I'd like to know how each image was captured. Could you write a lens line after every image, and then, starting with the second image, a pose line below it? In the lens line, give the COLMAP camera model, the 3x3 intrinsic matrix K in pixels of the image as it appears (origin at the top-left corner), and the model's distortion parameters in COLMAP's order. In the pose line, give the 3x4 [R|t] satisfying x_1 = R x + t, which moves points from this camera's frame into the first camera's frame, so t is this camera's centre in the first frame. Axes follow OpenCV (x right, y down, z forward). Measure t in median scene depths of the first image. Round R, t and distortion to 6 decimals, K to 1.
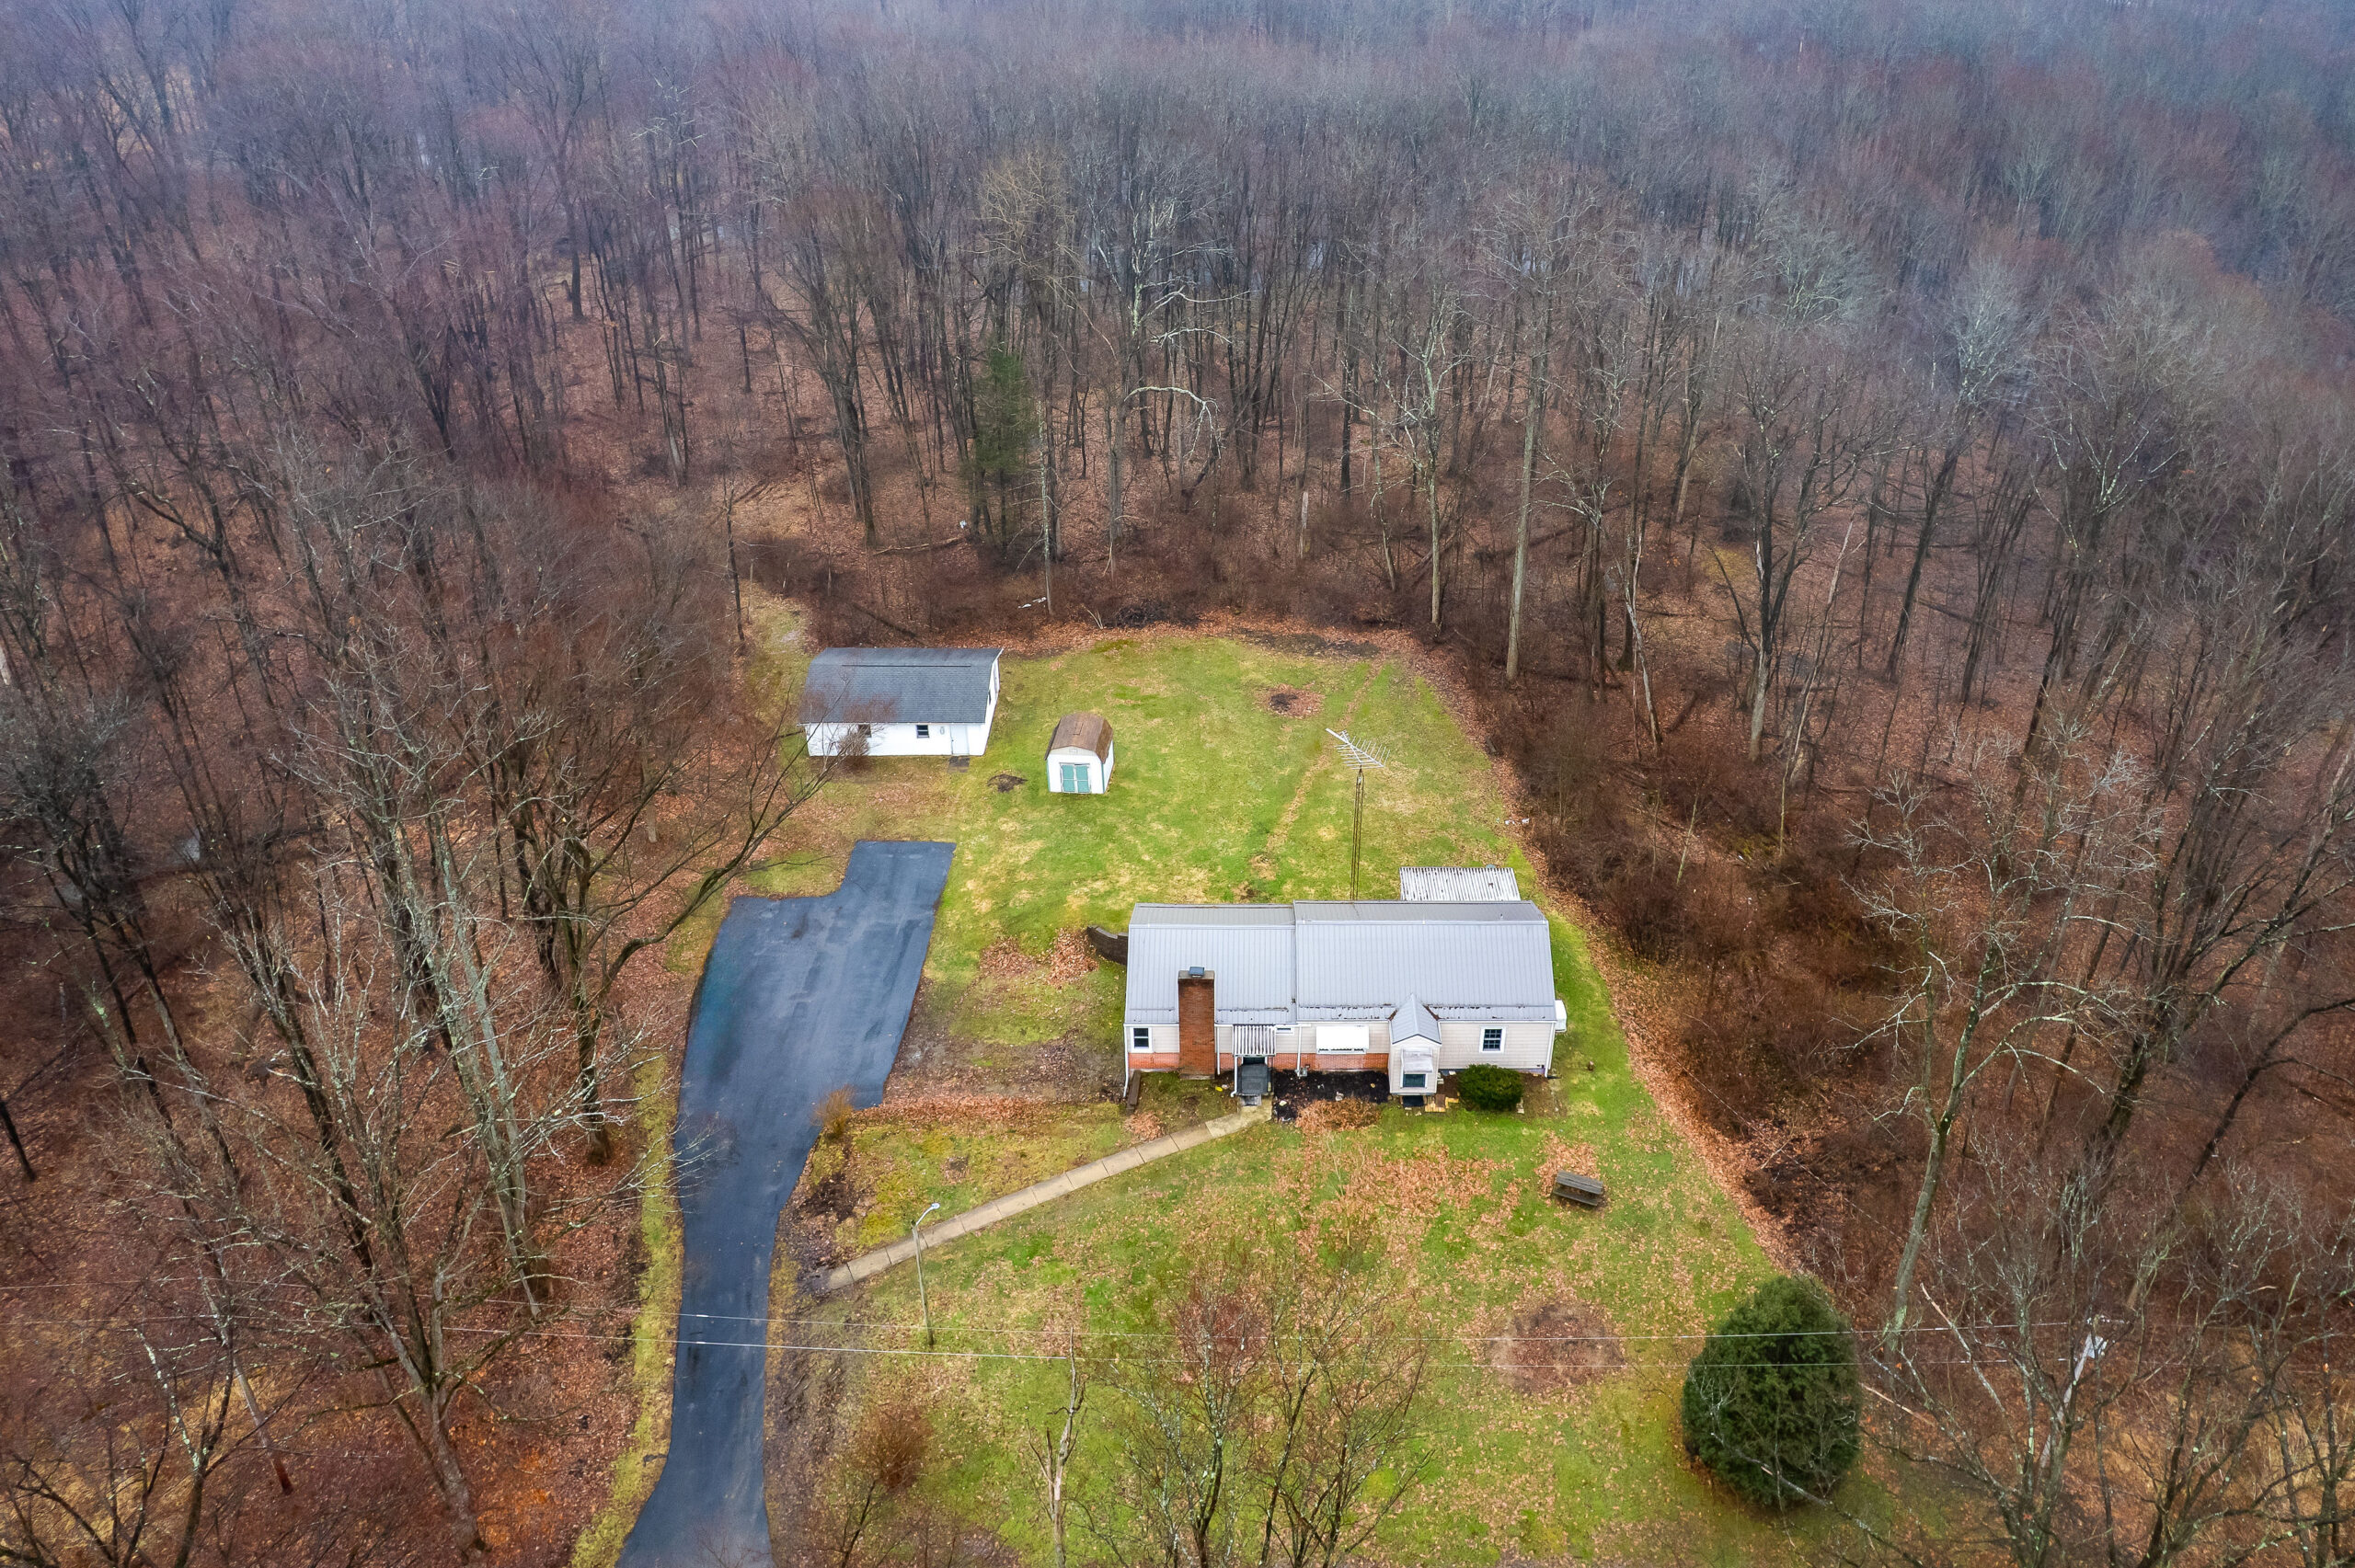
lens RADIAL K [[1826.4, 0, 1277.7], [0, 1826.4, 623.0], [0, 0, 1]] dist [-0.059353, 0.036554]
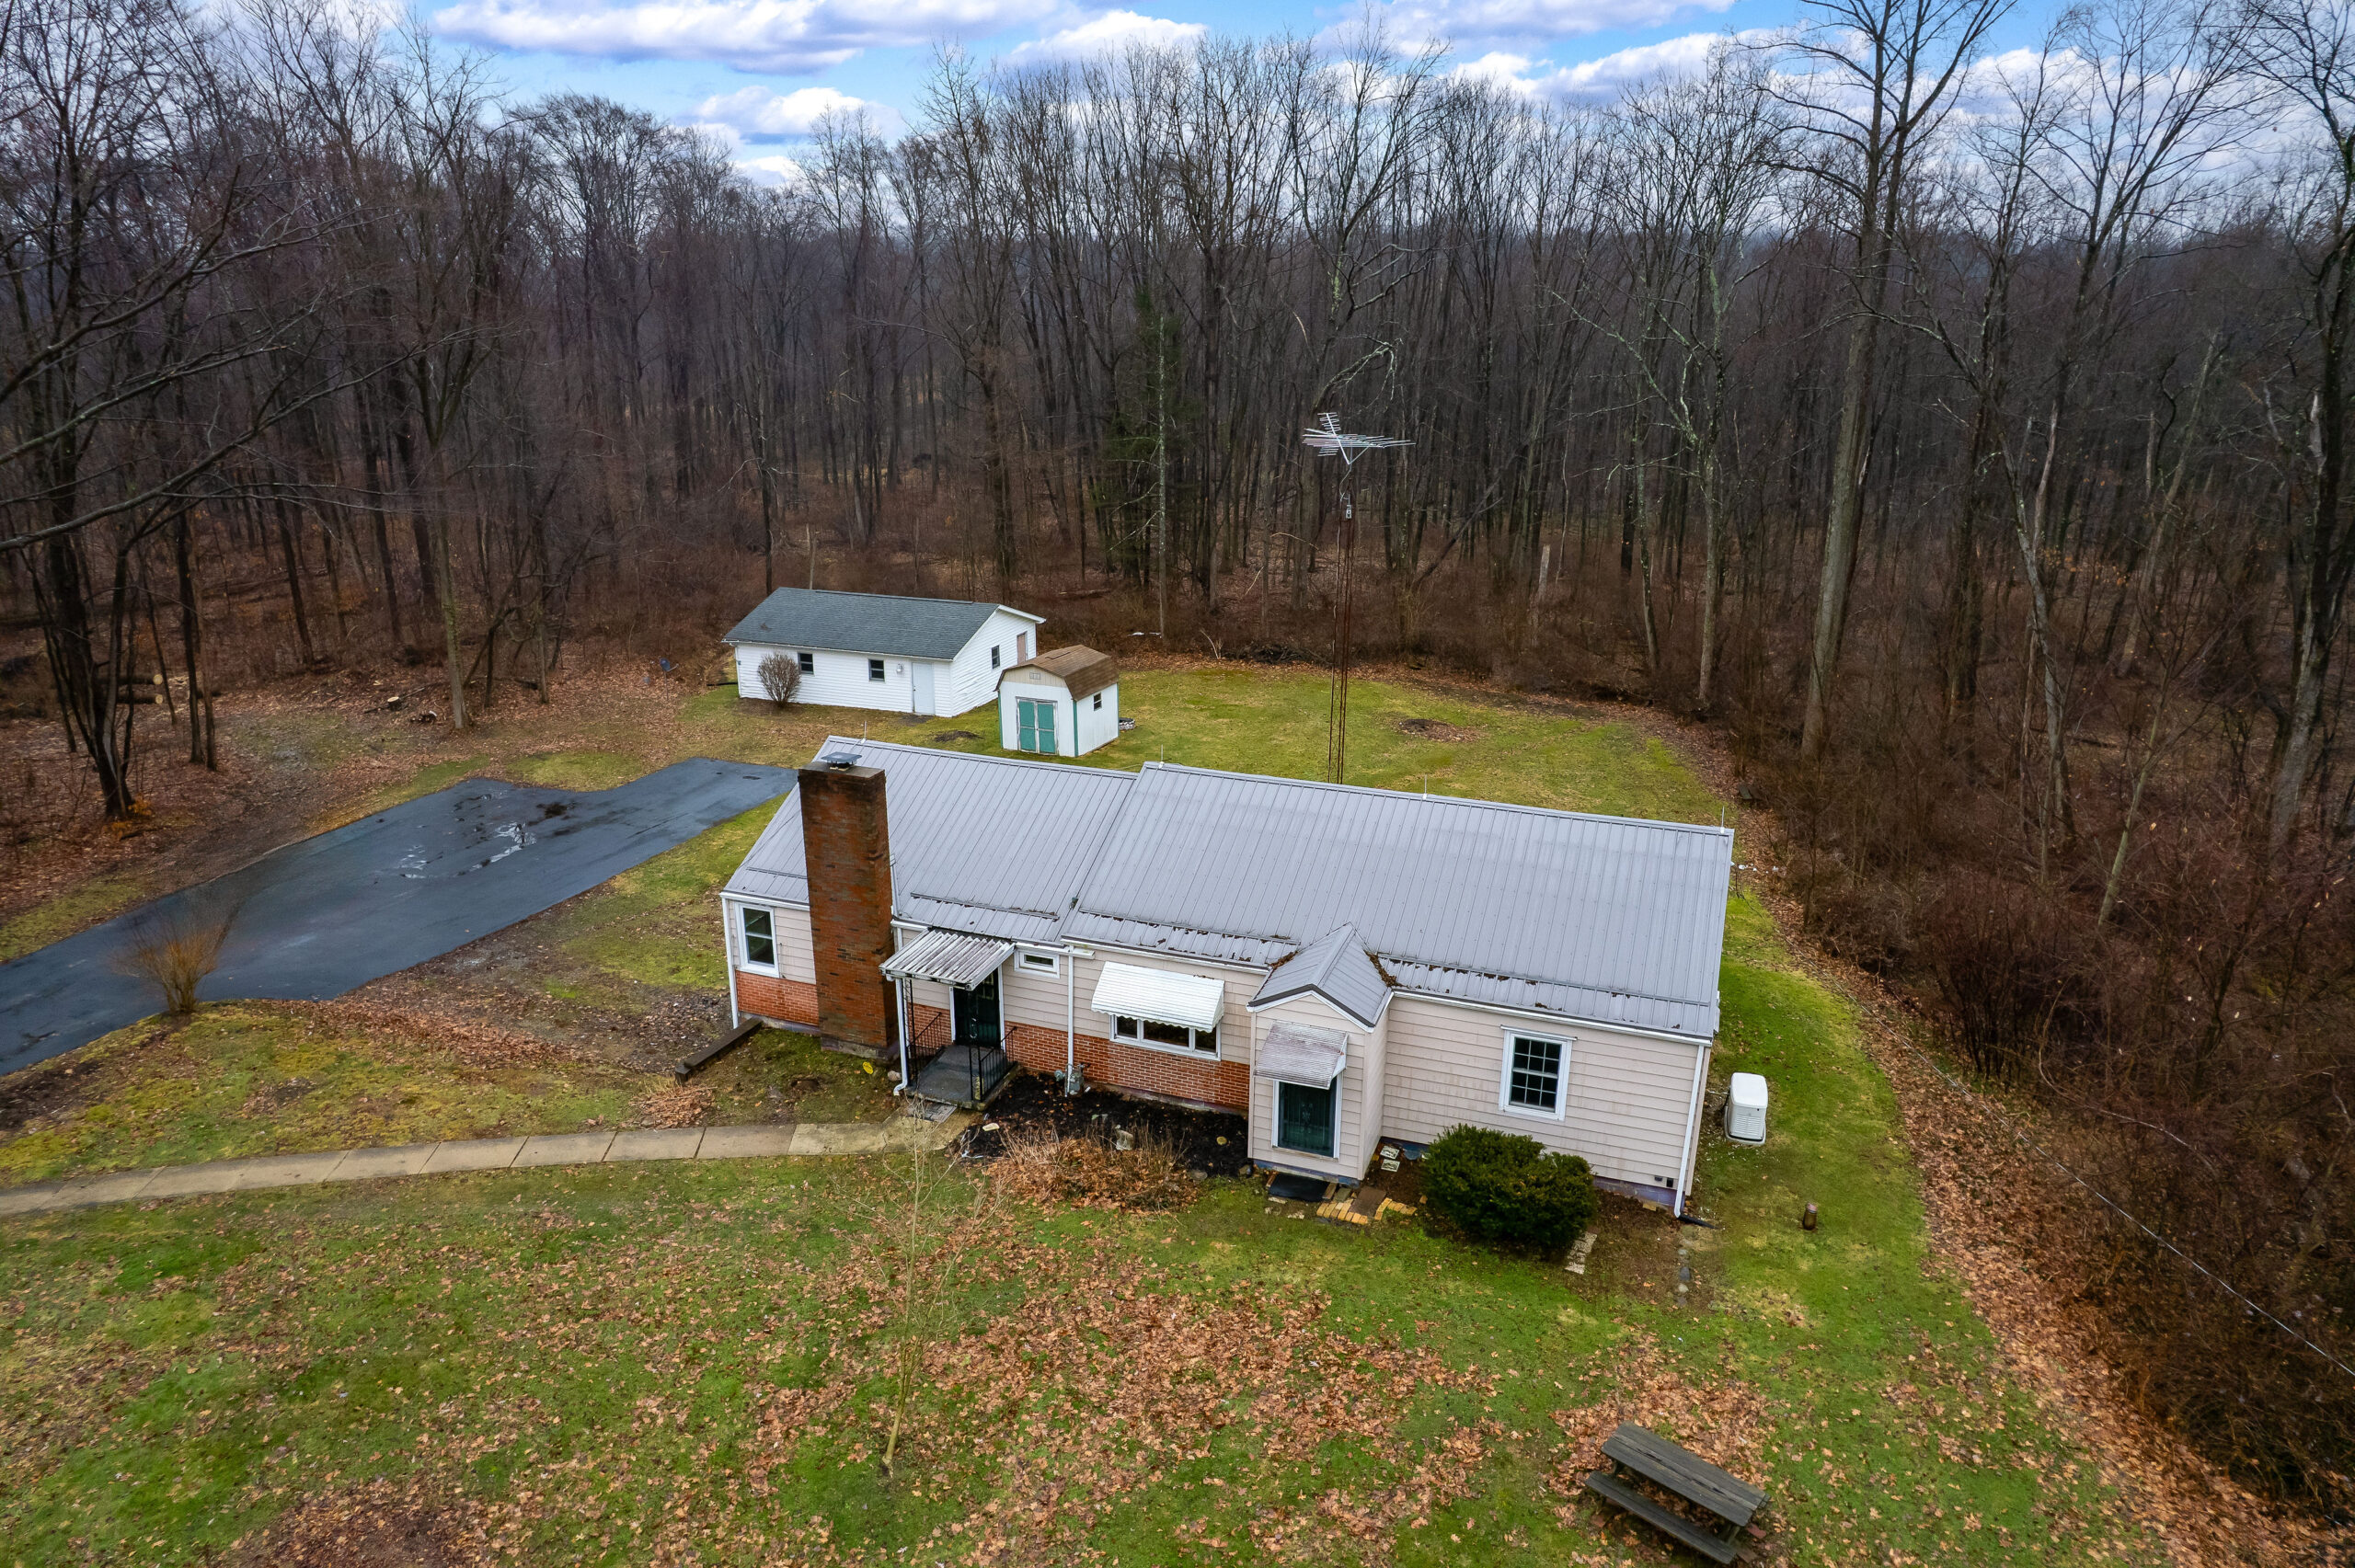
lens RADIAL K [[1506.2, 0, 1178.8], [0, 1506.2, 789.3], [0, 0, 1]] dist [-0.061311, 0.040095]
pose [[0.932340, 0.103933, -0.346323, 0.141664], [-0.172912, 0.969339, -0.174597, 0.224048], [0.317558, 0.222667, 0.921725, 0.632171]]
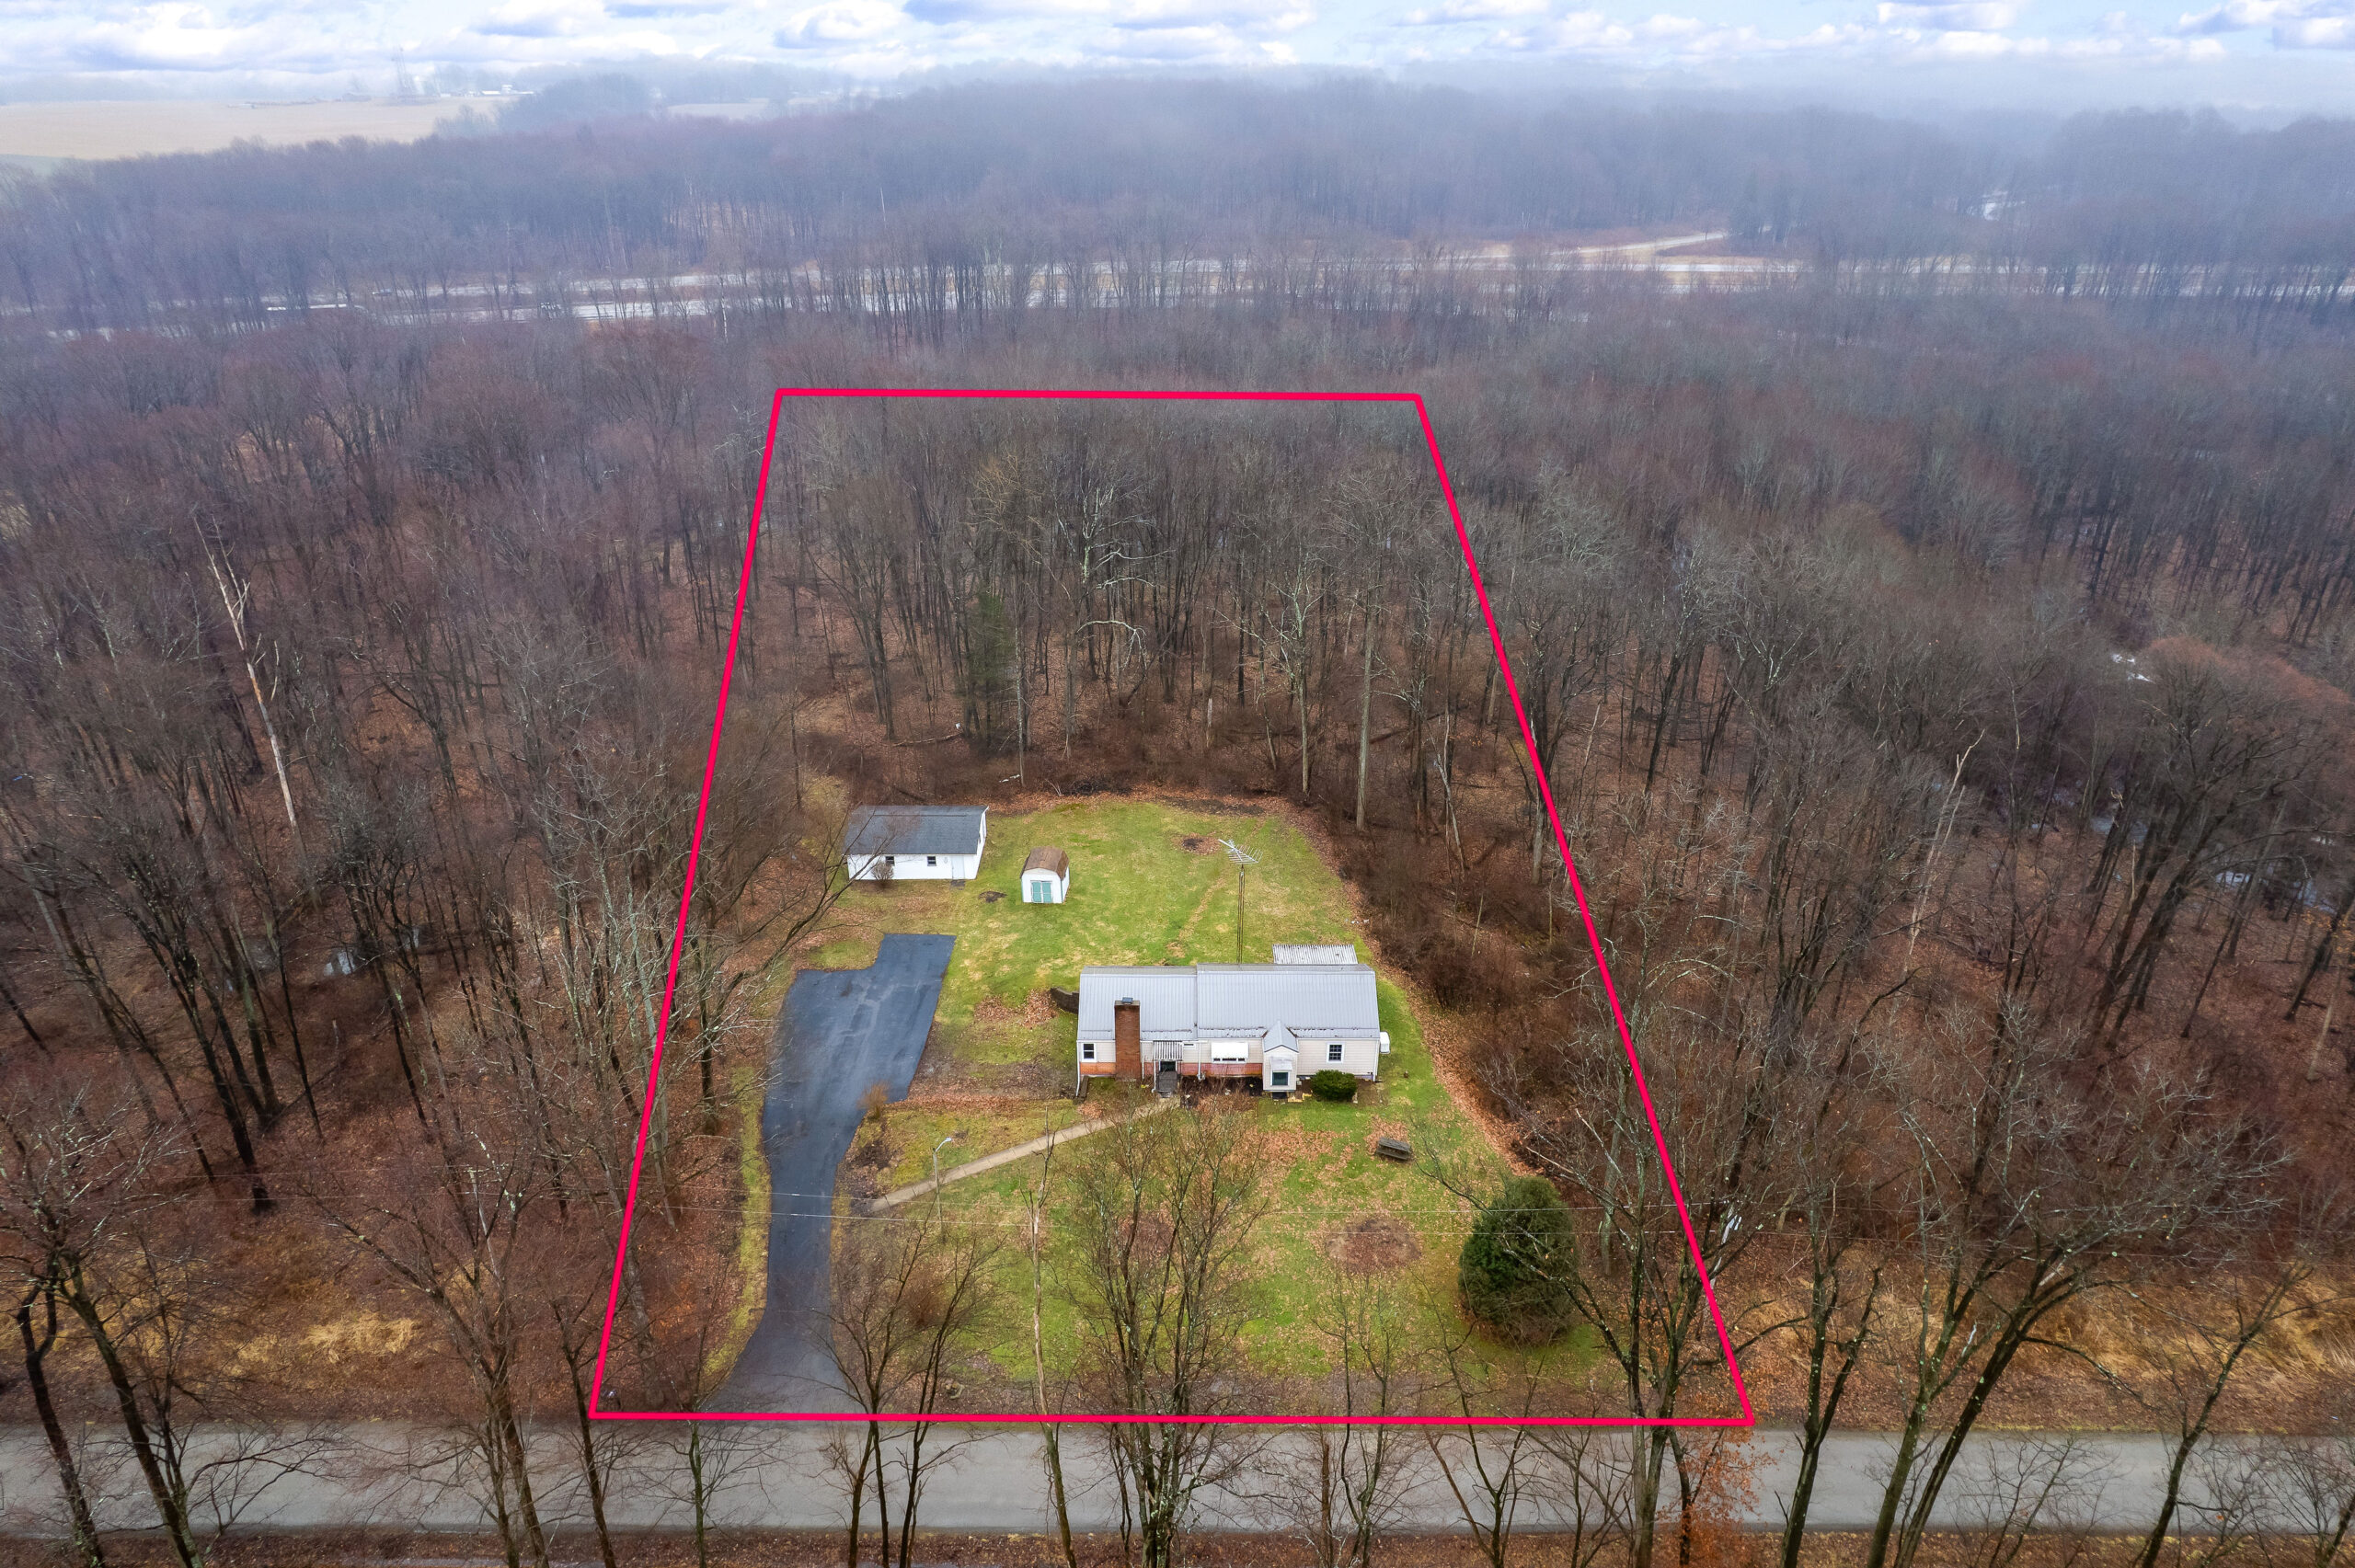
lens RADIAL K [[1506.2, 0, 1176.6], [0, 1506.2, 789.5], [0, 0, 1]] dist [-0.061311, 0.040095]
pose [[0.999843, -0.003597, -0.017322, 0.014063], [0.002714, 0.998709, -0.050717, 0.077516], [0.017482, 0.050662, 0.998563, -0.173795]]
